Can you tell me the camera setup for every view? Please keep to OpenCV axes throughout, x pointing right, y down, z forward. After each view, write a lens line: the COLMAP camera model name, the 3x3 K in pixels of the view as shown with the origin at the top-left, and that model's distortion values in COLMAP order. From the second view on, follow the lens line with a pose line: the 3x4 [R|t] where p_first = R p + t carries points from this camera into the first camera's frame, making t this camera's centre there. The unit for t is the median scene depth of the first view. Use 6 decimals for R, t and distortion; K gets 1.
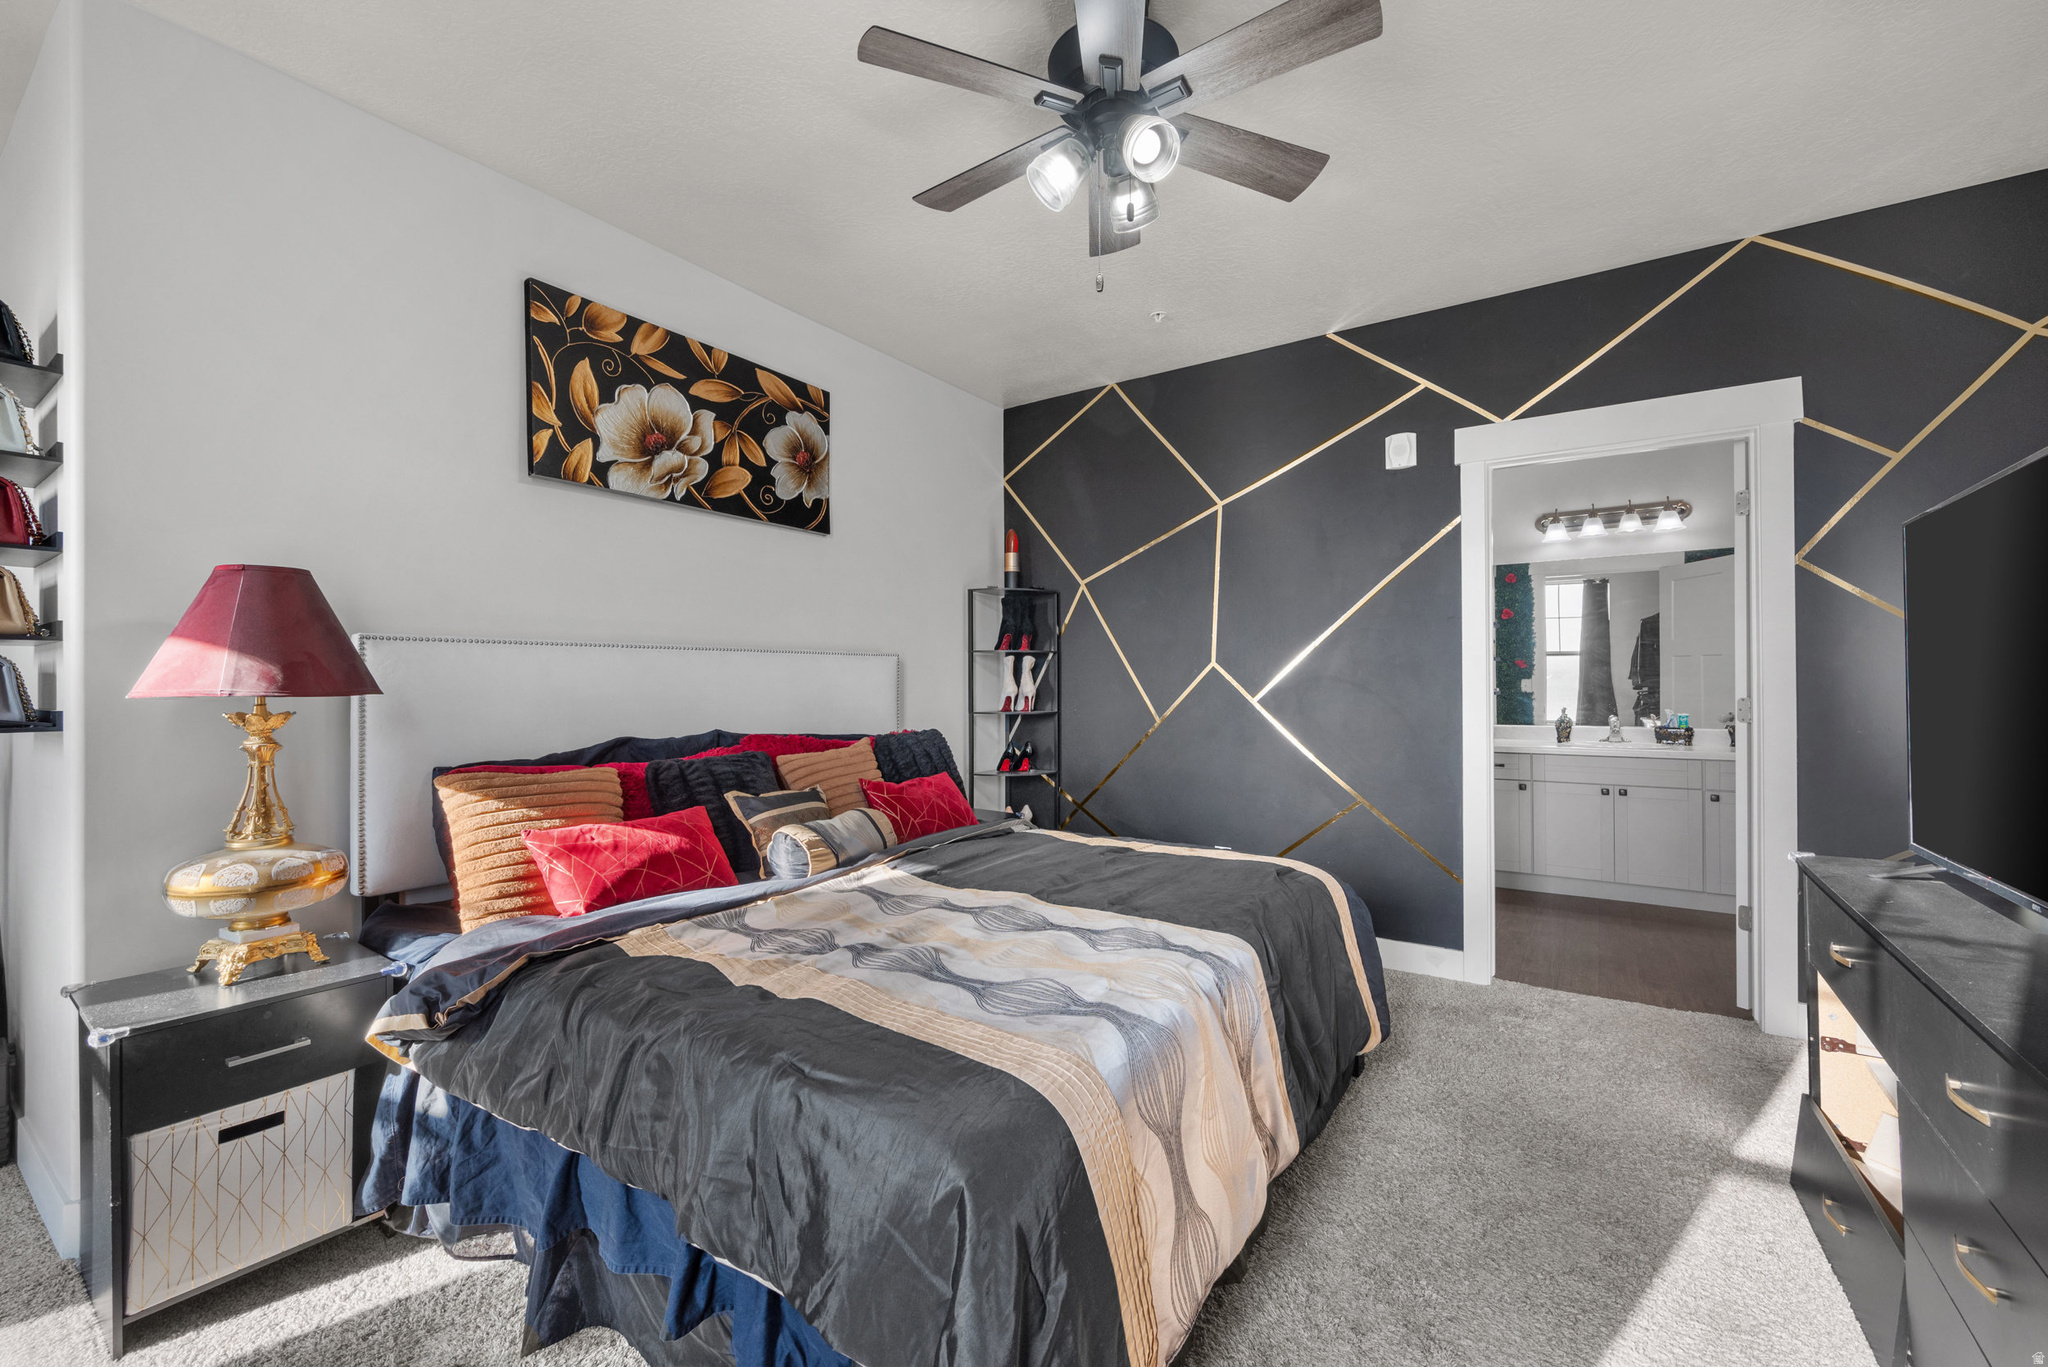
lens RADIAL K [[858.5, 0, 1032.5], [0, 858.5, 687.8], [0, 0, 1]] dist [-0.001484, -0.000026]
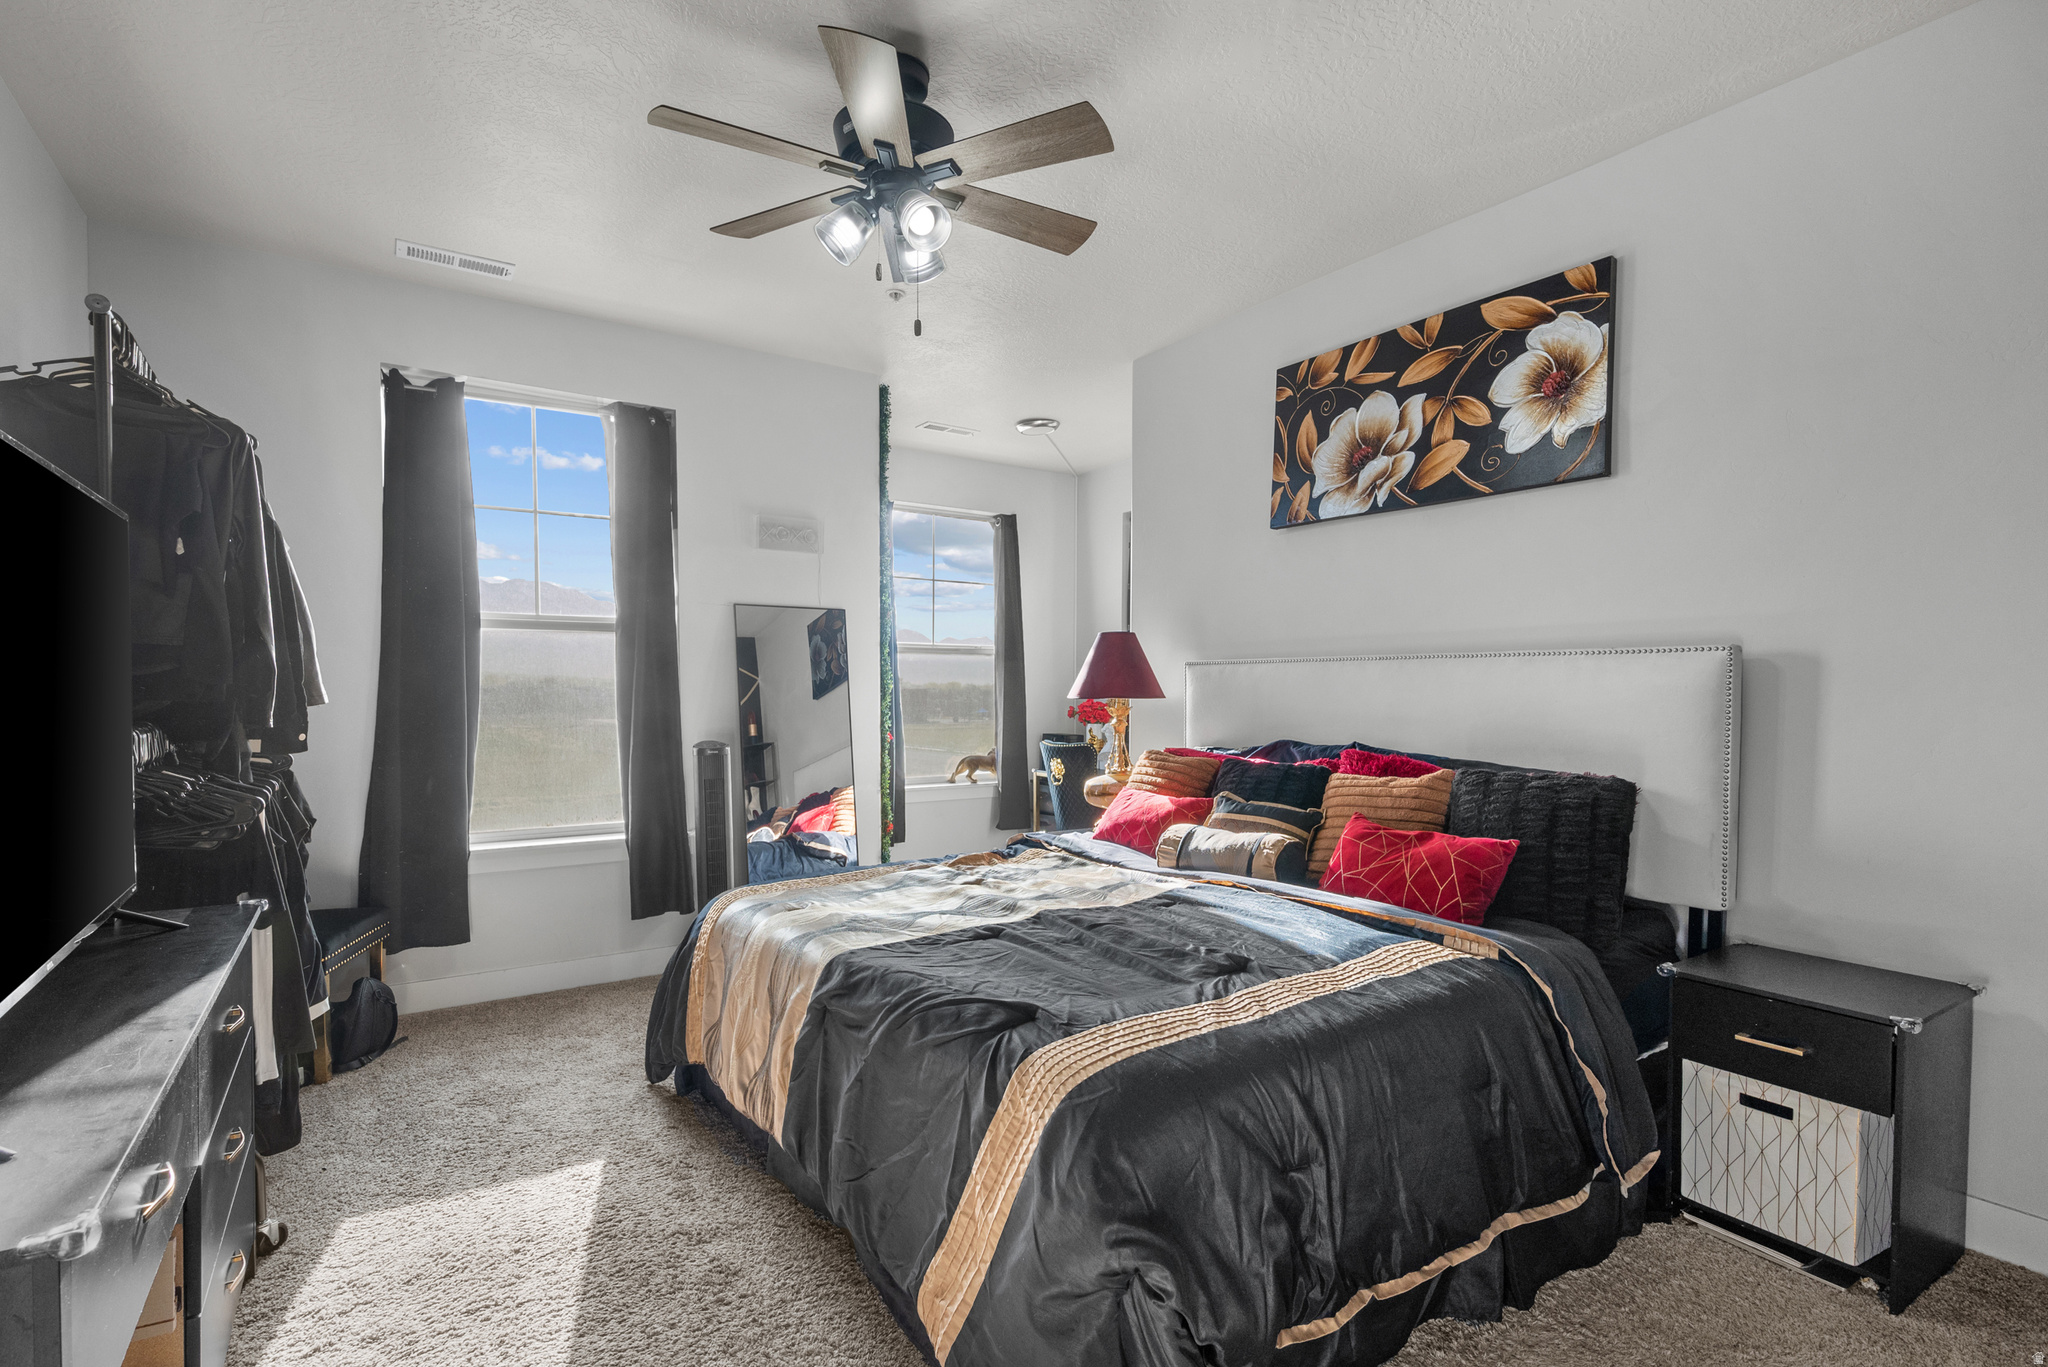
lens RADIAL K [[951.4, 0, 1031.5], [0, 951.4, 685.1], [0, 0, 1]] dist [0.002872, 0.000178]
pose [[-0.382093, 0.005348, -0.924109, 0.691412], [-0.005503, 0.999952, 0.008062, -0.023842], [0.924108, 0.008165, -0.382045, 0.997470]]
